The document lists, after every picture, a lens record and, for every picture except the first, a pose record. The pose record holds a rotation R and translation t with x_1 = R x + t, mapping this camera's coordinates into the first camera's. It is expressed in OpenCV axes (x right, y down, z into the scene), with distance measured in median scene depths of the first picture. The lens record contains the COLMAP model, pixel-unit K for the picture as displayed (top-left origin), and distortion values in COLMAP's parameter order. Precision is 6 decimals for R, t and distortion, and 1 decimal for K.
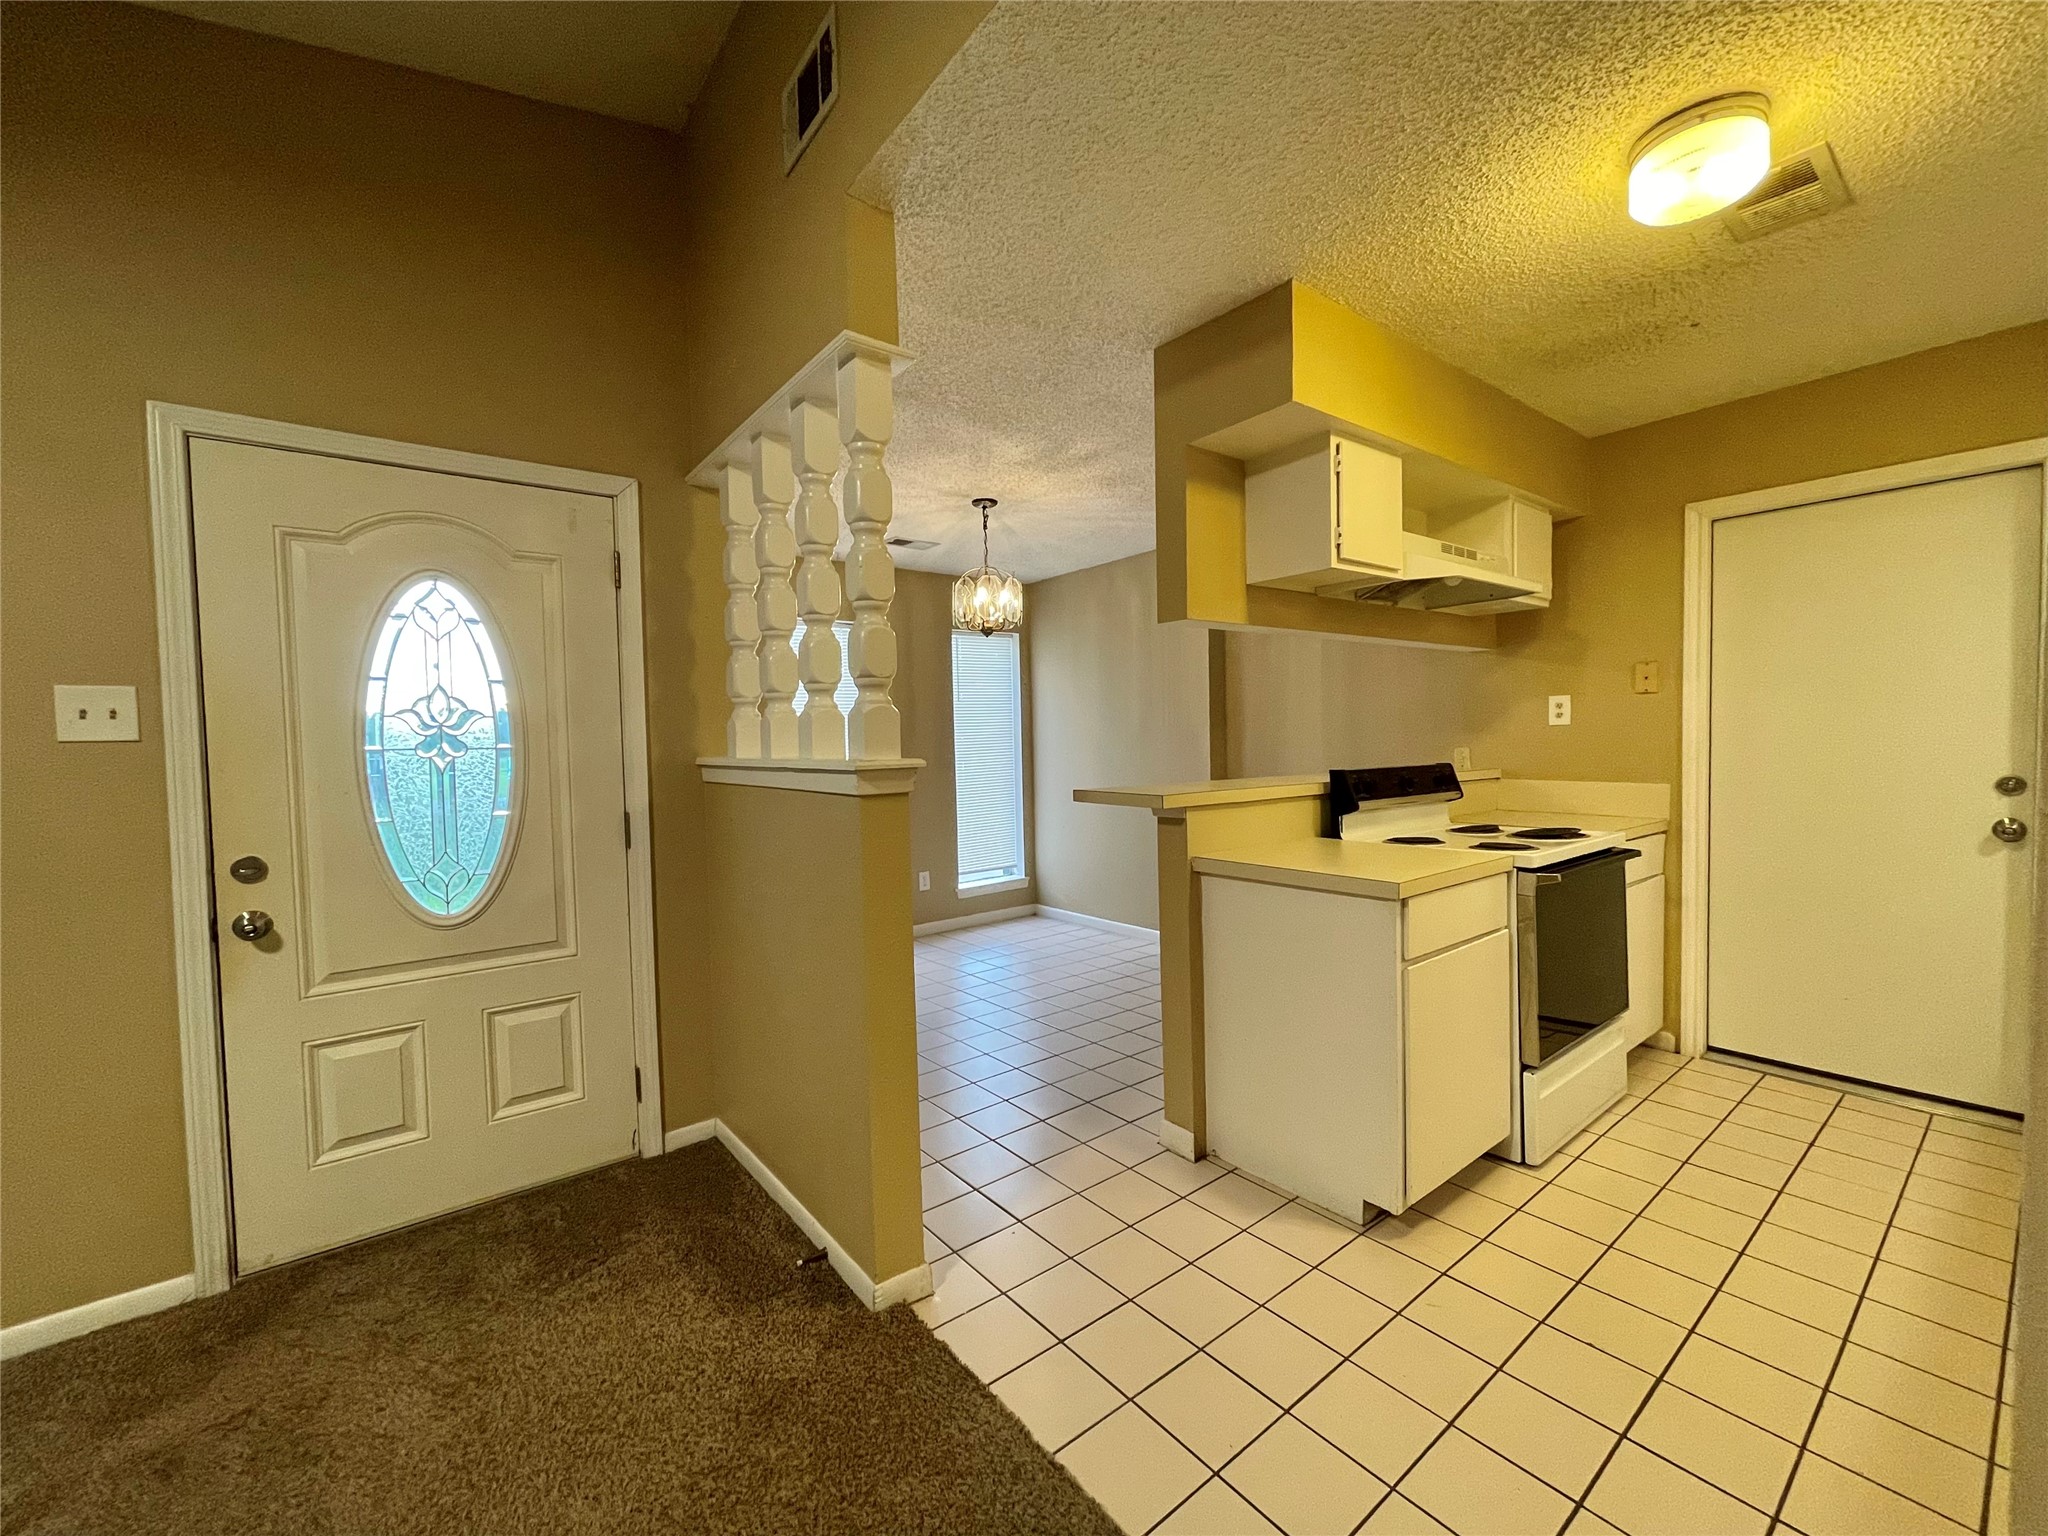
lens RADIAL K [[821.4, 0, 1024.0], [0, 821.4, 768.0], [0, 0, 1]] dist [0.064188, 0.000027]
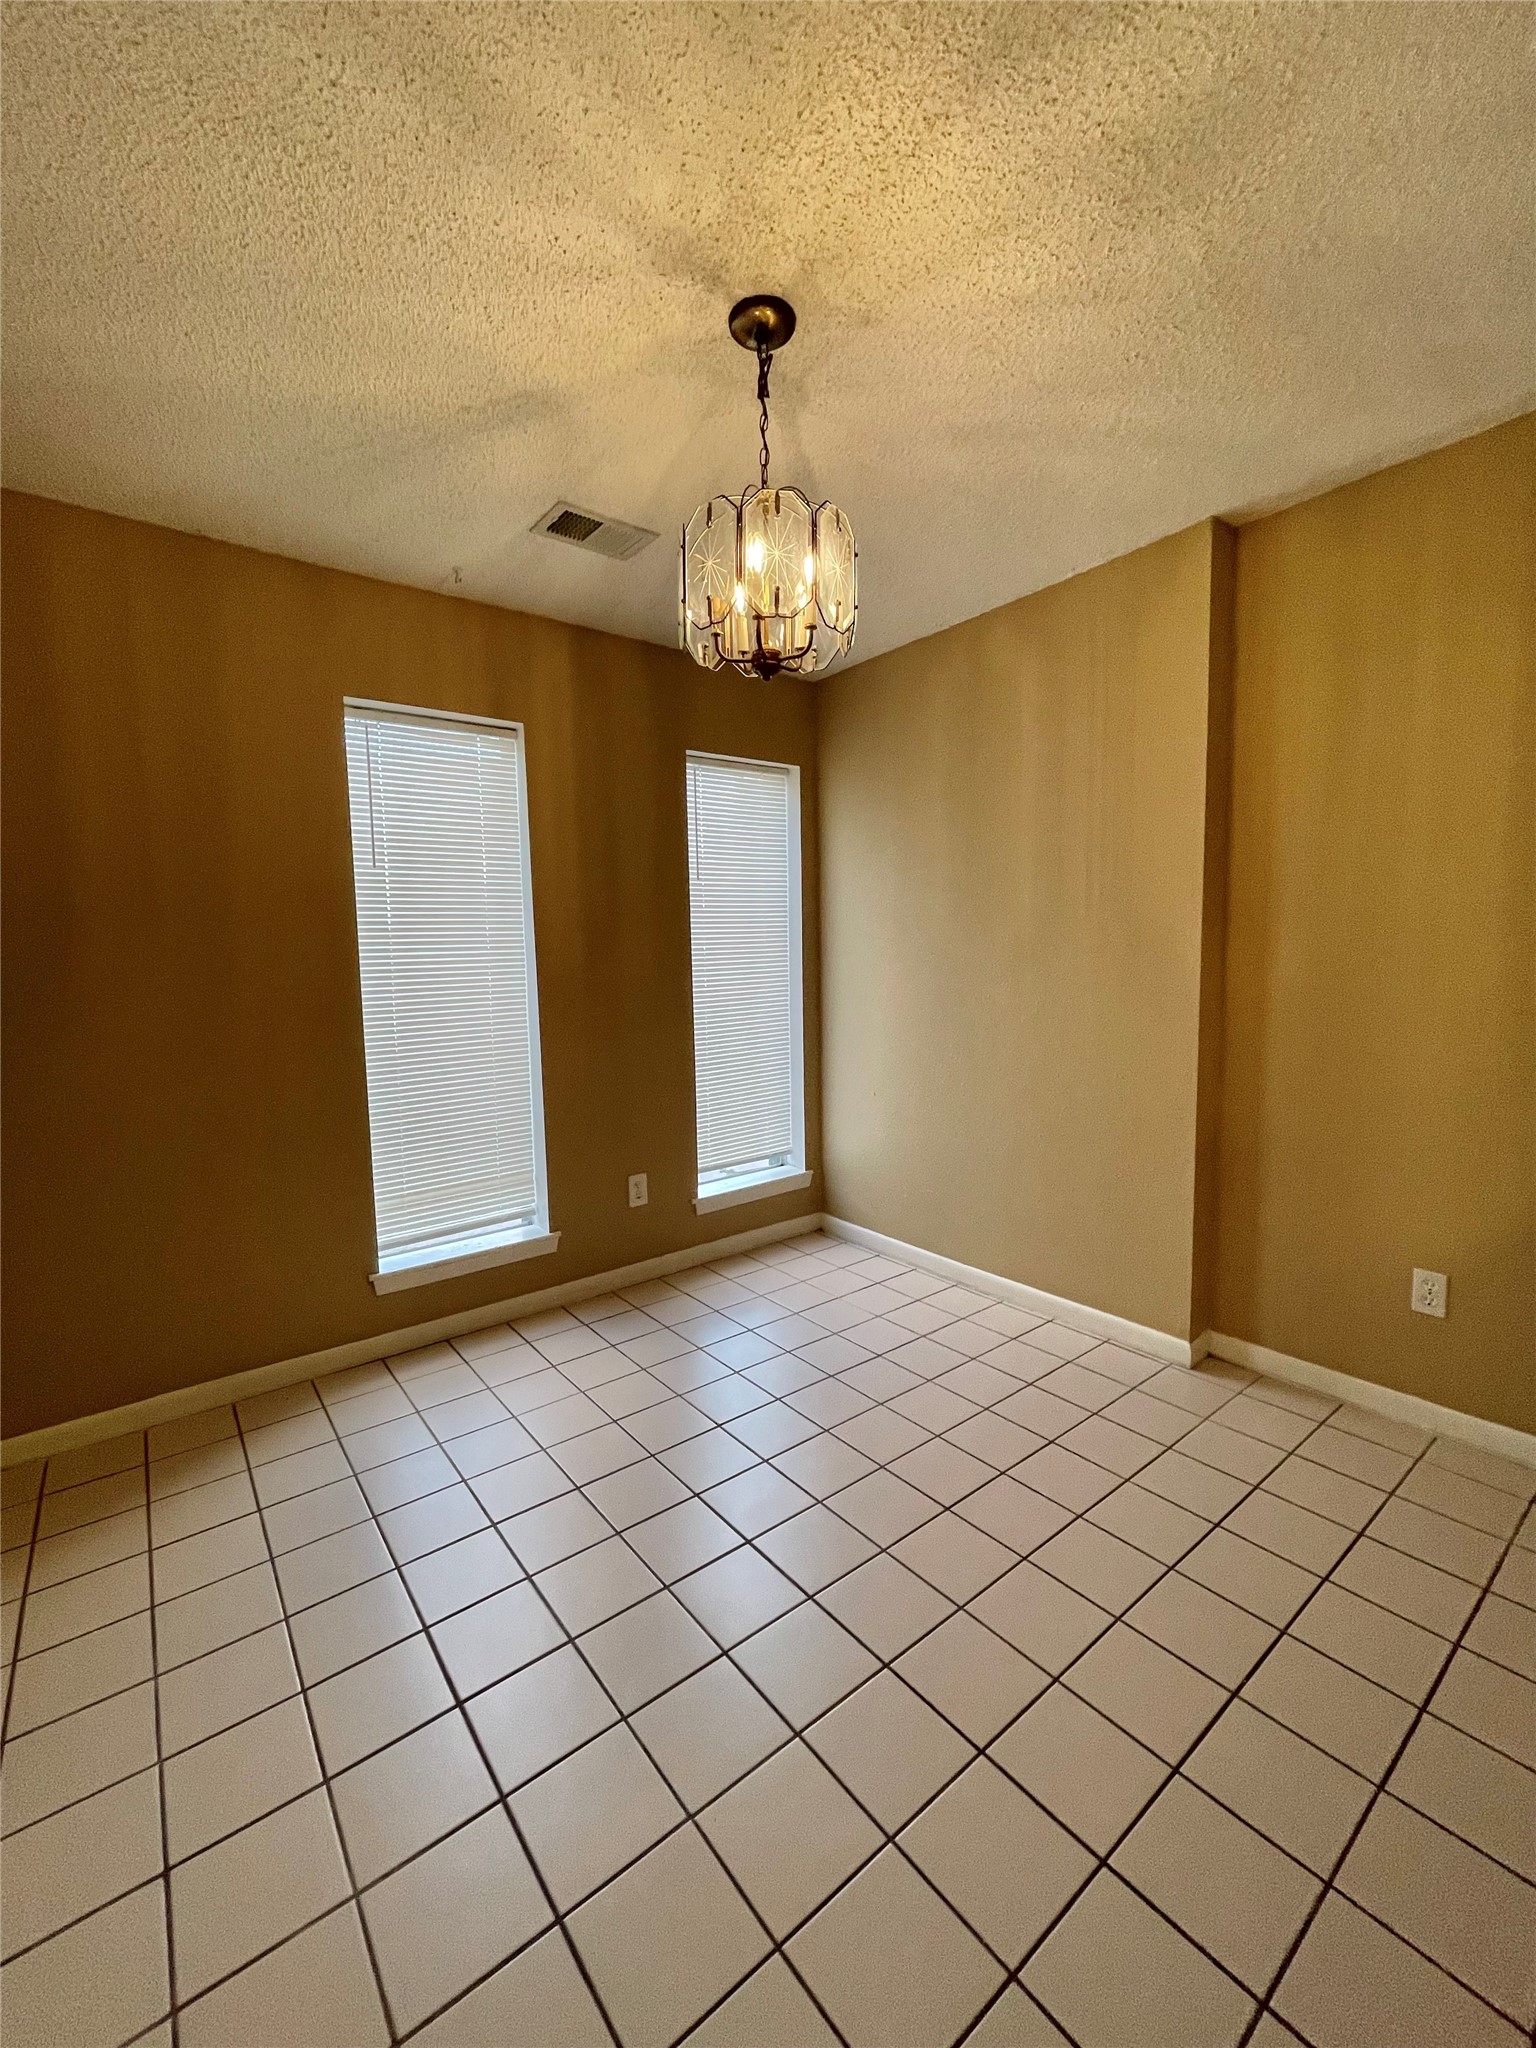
lens RADIAL K [[829.0, 0, 768.0], [0, 829.0, 1024.0], [0, 0, 1]] dist [0.000402, 0.000005]
pose [[0.999987, 0.002939, 0.004181, -0.030345], [-0.003147, 0.998706, 0.050765, -0.008517], [-0.004026, -0.050778, 0.998702, 0.392518]]
